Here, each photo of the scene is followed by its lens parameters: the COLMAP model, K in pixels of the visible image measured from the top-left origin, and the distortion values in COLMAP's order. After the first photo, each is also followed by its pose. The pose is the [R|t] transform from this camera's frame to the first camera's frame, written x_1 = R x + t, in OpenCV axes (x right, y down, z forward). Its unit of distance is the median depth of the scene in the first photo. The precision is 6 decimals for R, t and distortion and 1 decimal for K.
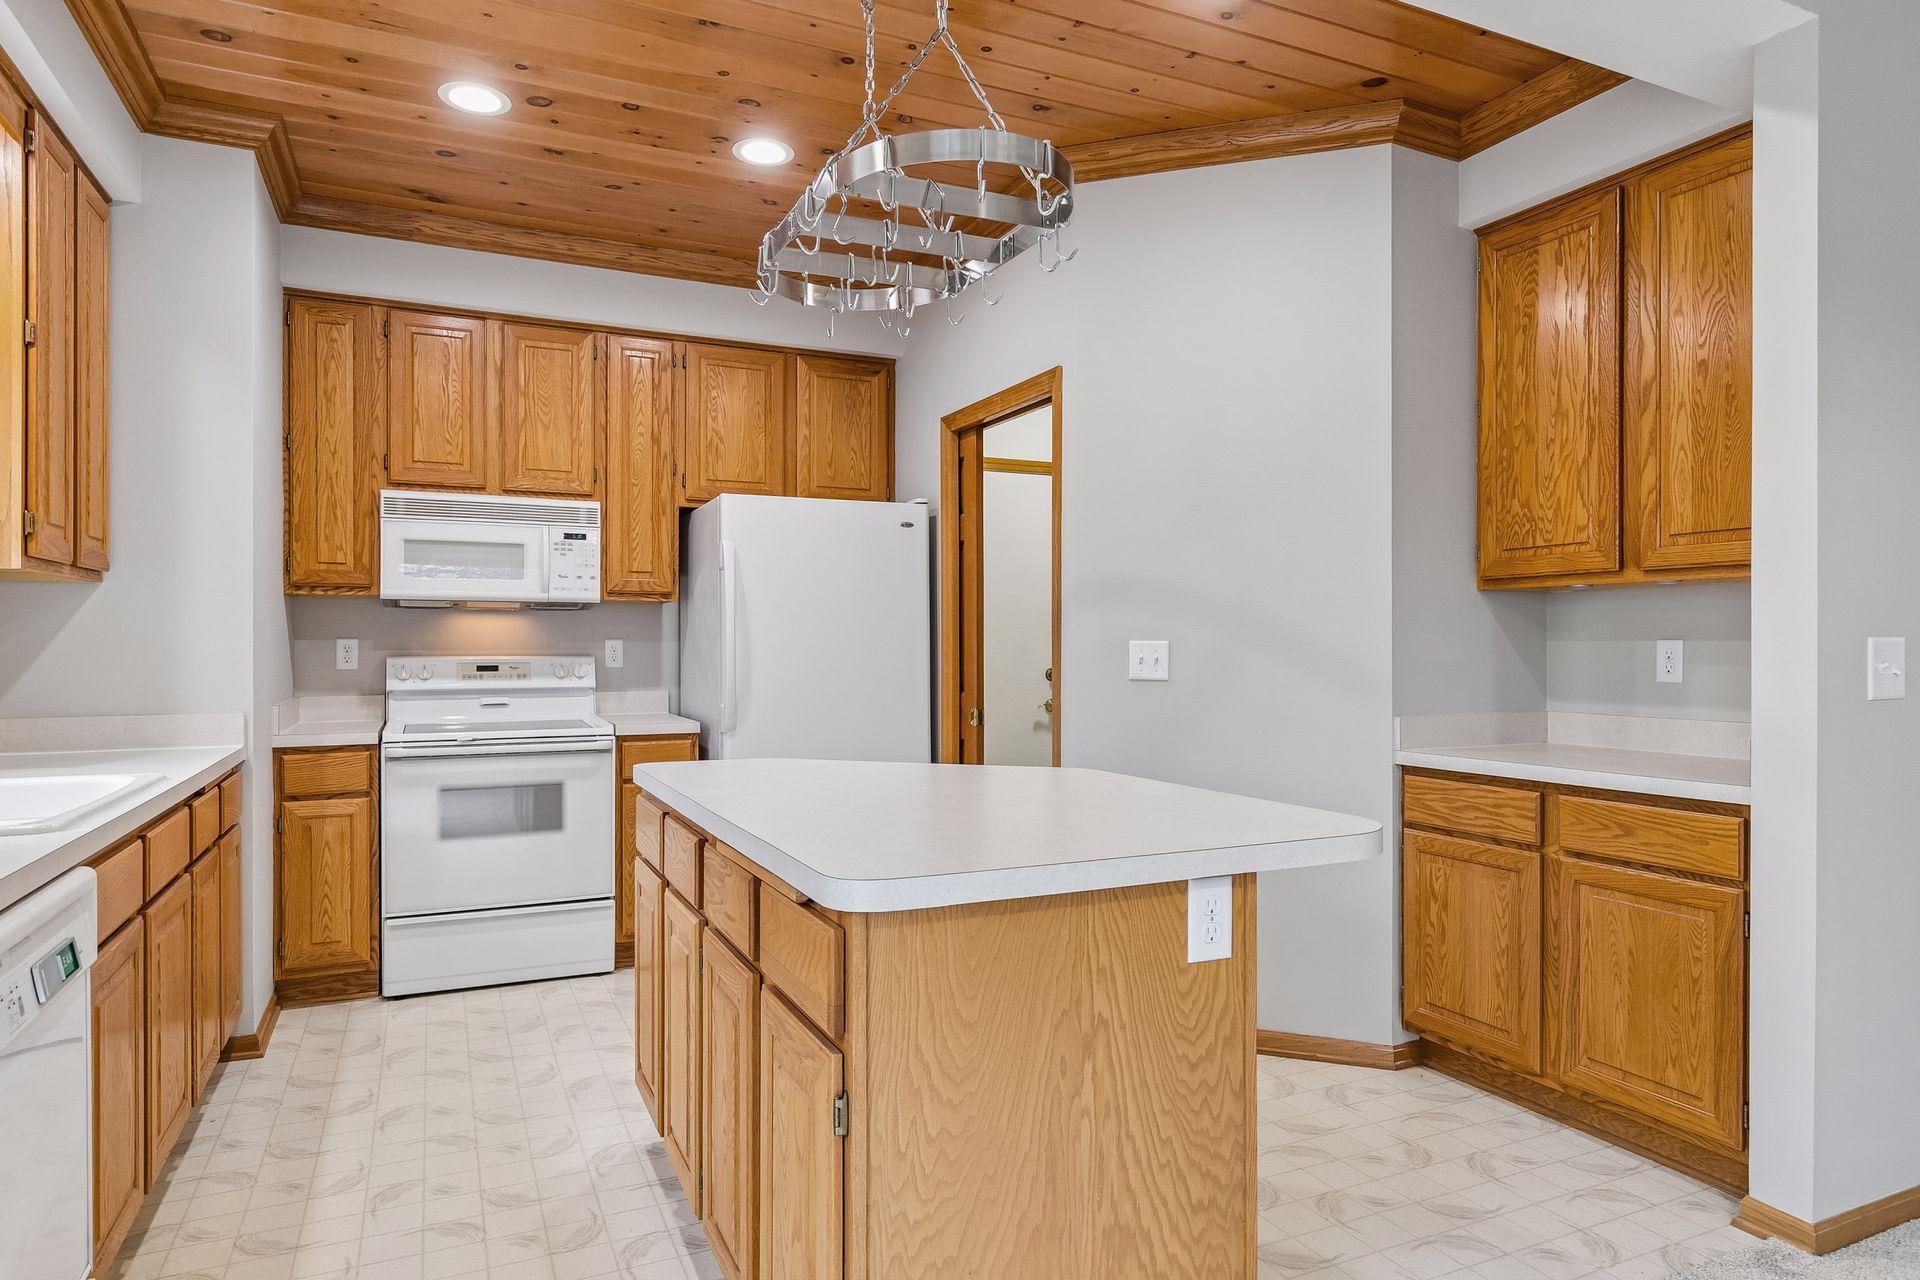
lens RADIAL K [[1119.0, 0, 960.0], [0, 1119.0, 640.0], [0, 0, 1]] dist [0.000123, -0.000211]
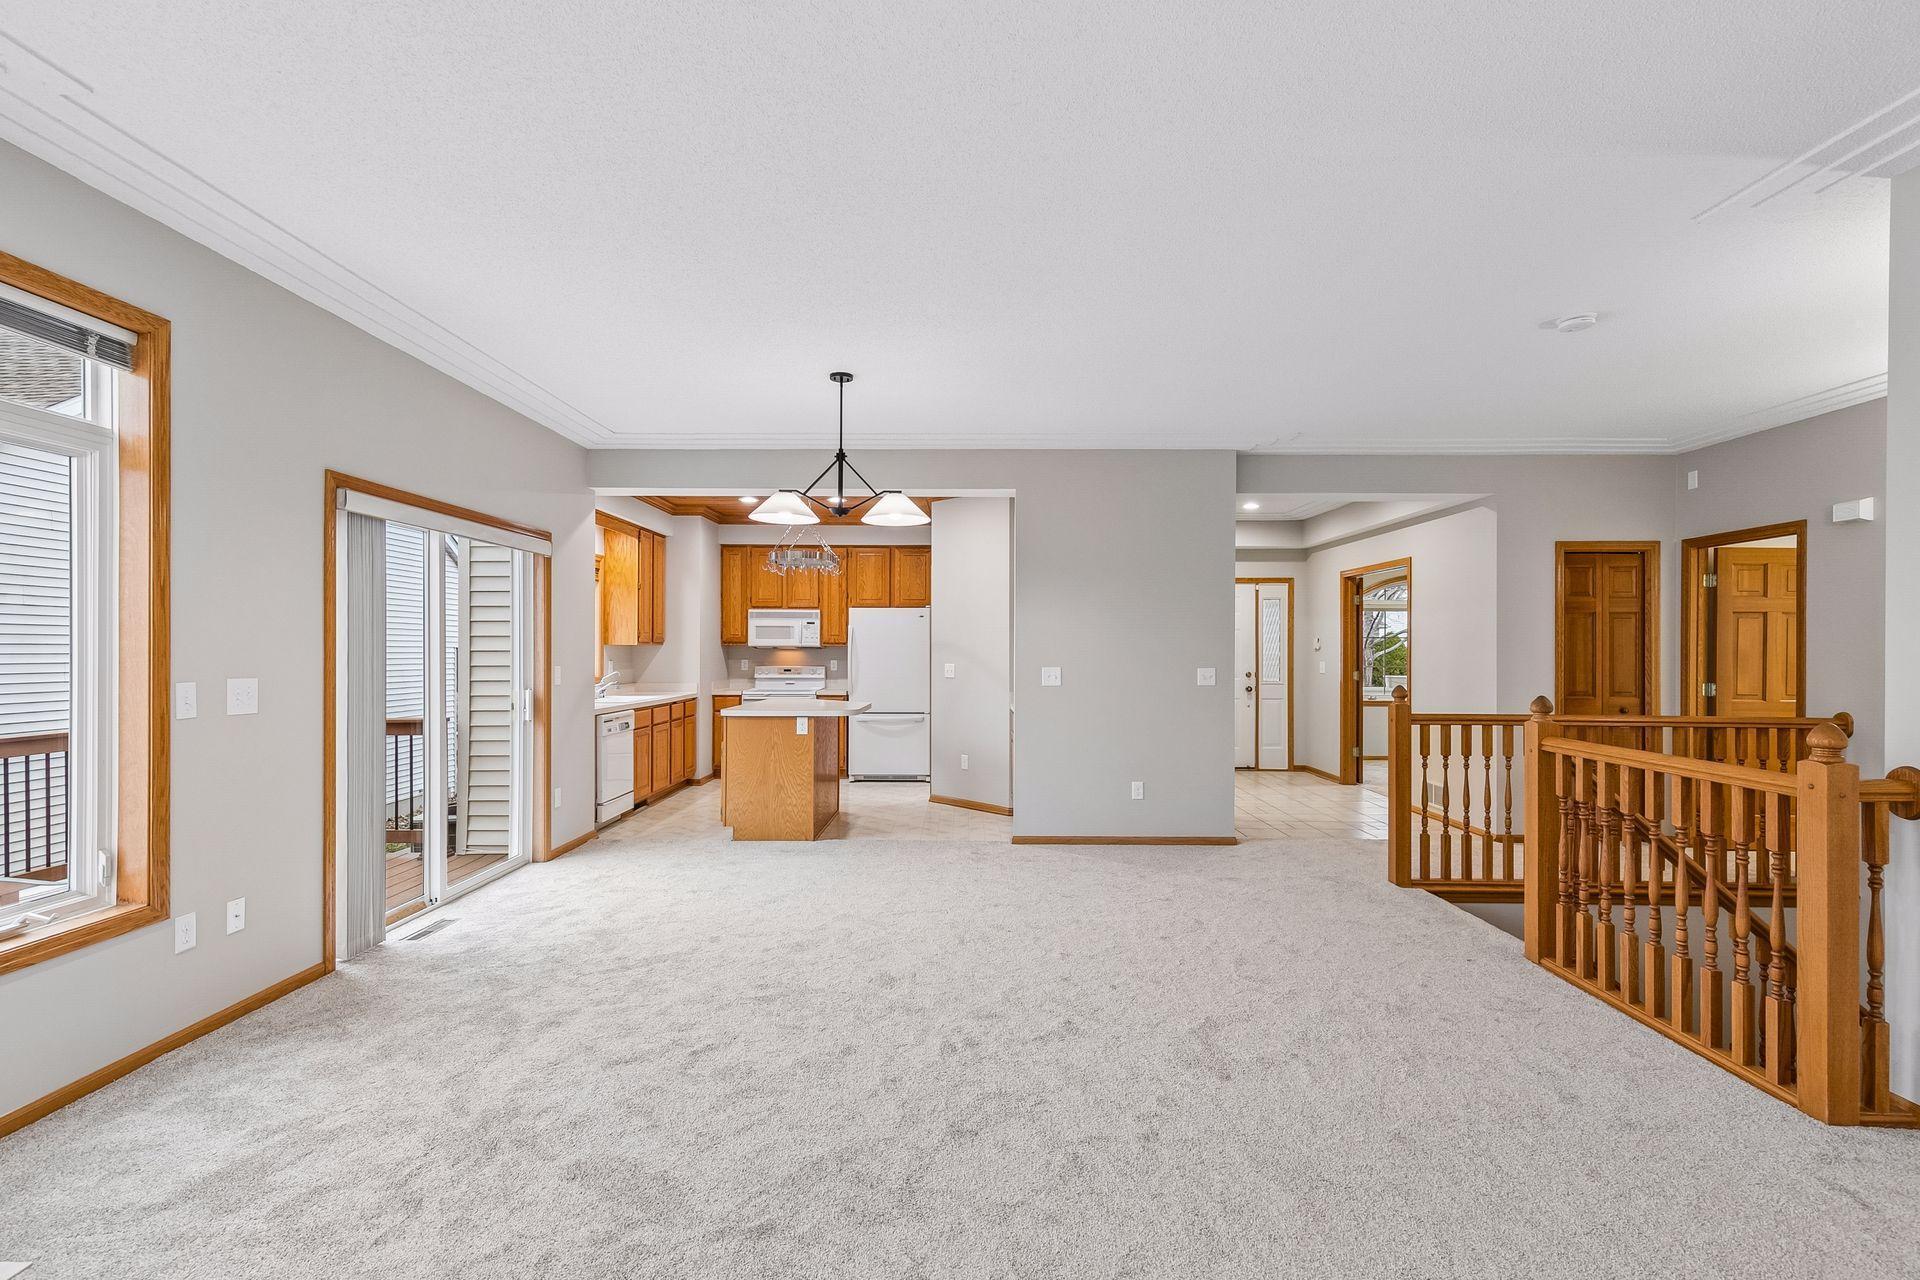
lens RADIAL K [[867.8, 0, 960.5], [0, 867.8, 648.2], [0, 0, 1]] dist [-0.001140, -0.000128]
pose [[0.902992, 0.001342, -0.429655, 0.931101], [-0.001874, 0.999998, -0.000813, -0.030035], [0.429653, 0.001539, 0.902993, -0.792960]]
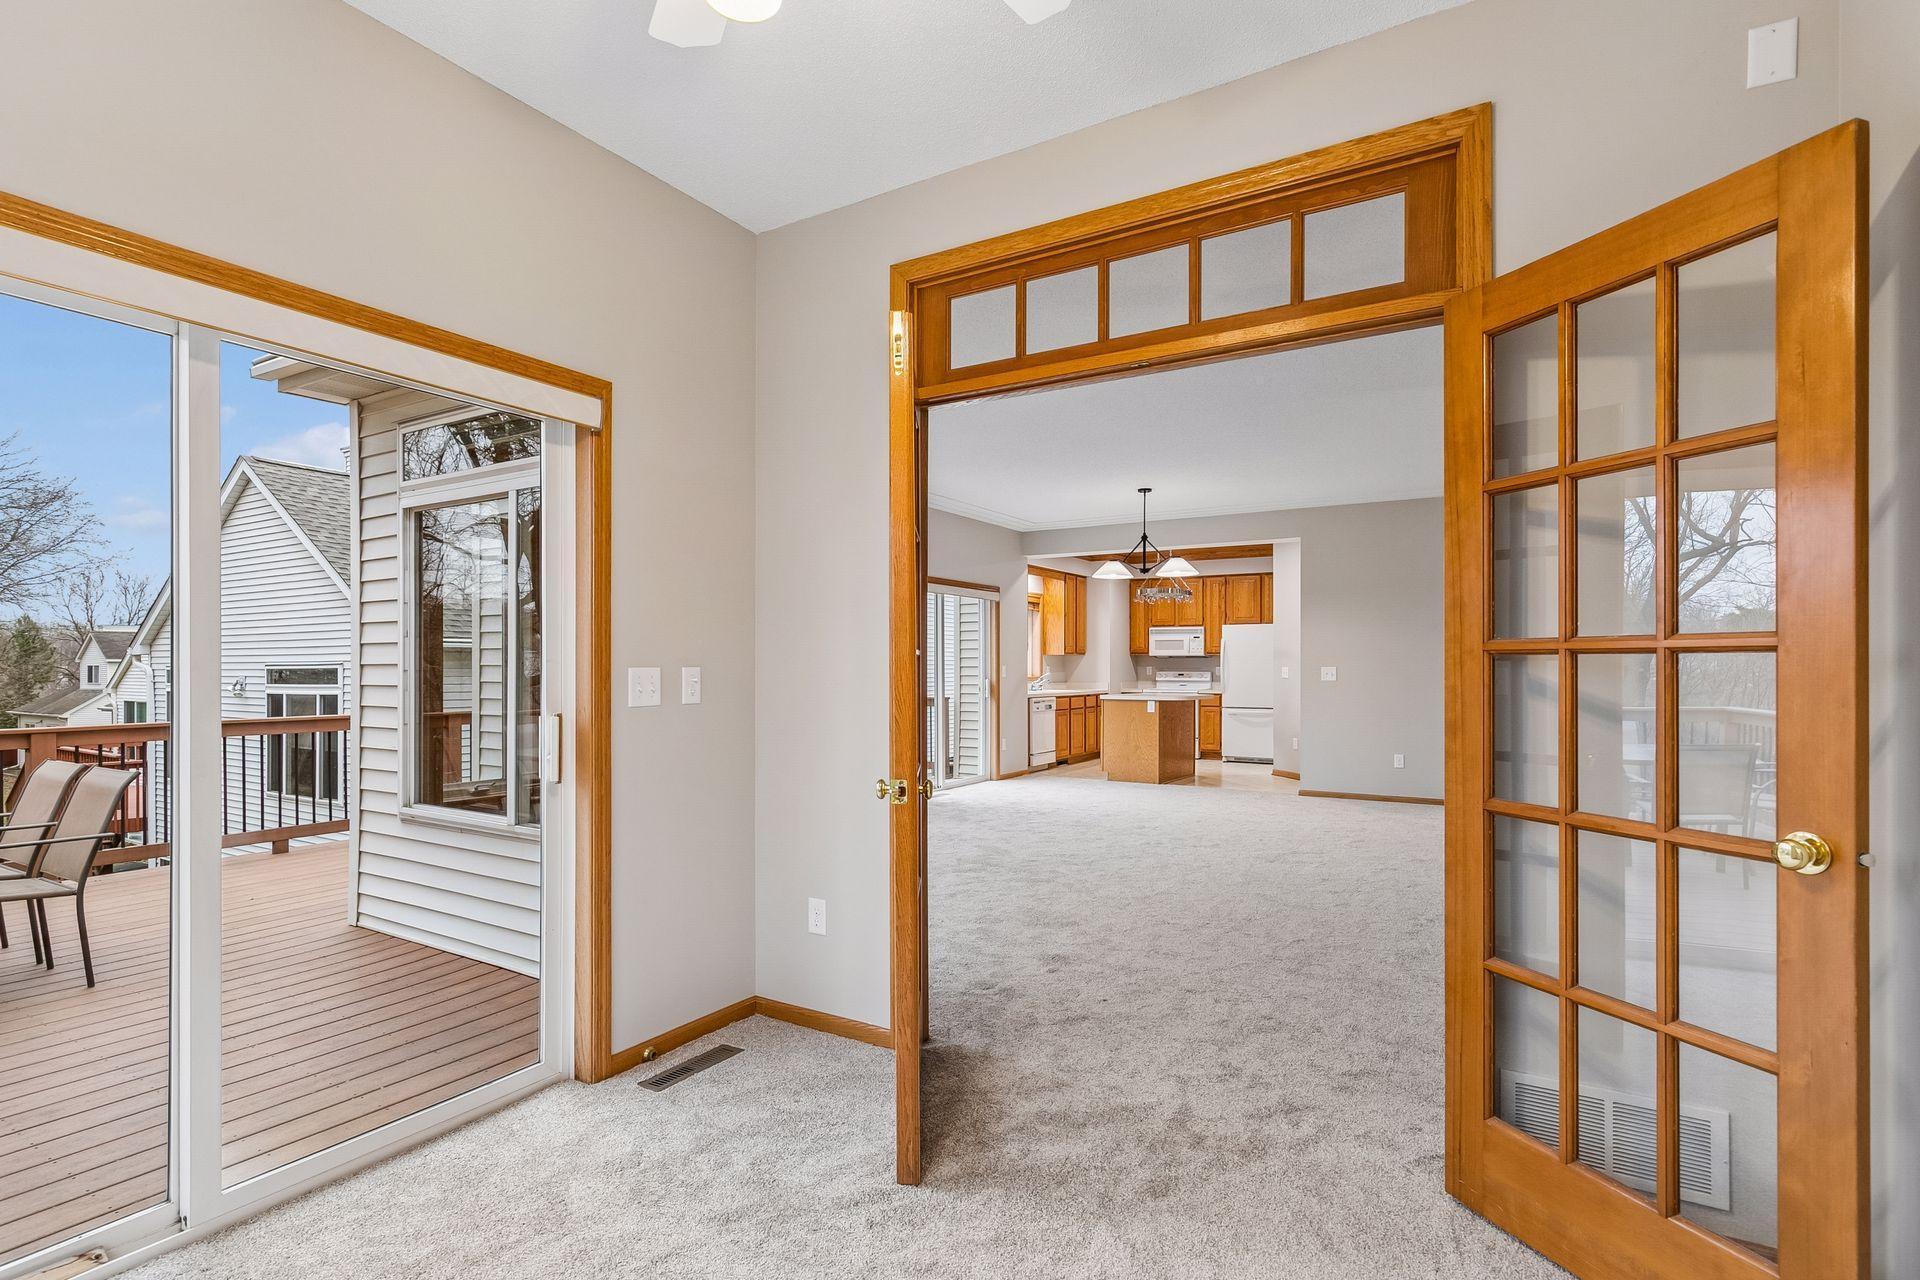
lens RADIAL K [[942.8, 0, 960.0], [0, 942.8, 666.3], [0, 0, 1]] dist [-0.000025, -0.000119]
pose [[0.552044, 0.000025, -0.833815, 1.759757], [0.000273, 1.000000, 0.000210, -0.002131], [0.833815, -0.000344, 0.552044, -1.287890]]
